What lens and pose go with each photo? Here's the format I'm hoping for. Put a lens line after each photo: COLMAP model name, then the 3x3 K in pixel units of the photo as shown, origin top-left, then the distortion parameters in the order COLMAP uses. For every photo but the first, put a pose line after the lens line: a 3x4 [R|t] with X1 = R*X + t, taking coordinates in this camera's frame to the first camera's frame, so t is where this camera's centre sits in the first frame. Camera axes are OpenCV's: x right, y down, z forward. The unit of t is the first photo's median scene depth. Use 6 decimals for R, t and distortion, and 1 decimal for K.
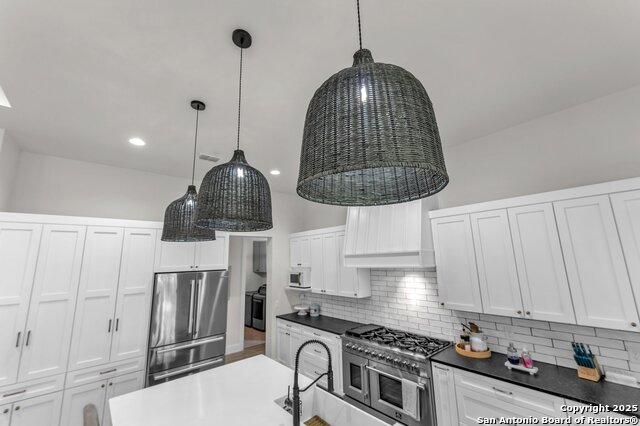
lens RADIAL K [[257.7, 0, 320.0], [0, 257.7, 213.0], [0, 0, 1]] dist [0.001243, -0.000057]
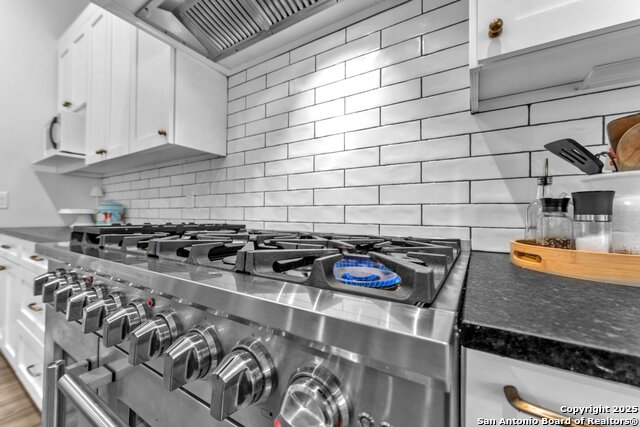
lens RADIAL K [[258.7, 0, 322.4], [0, 258.7, 210.2], [0, 0, 1]] dist [-0.001820, -0.000123]
pose [[0.951383, 0.038714, 0.305568, 0.258672], [-0.088656, 0.984505, 0.151297, 0.387141], [-0.294976, -0.171032, 0.940073, 0.707147]]
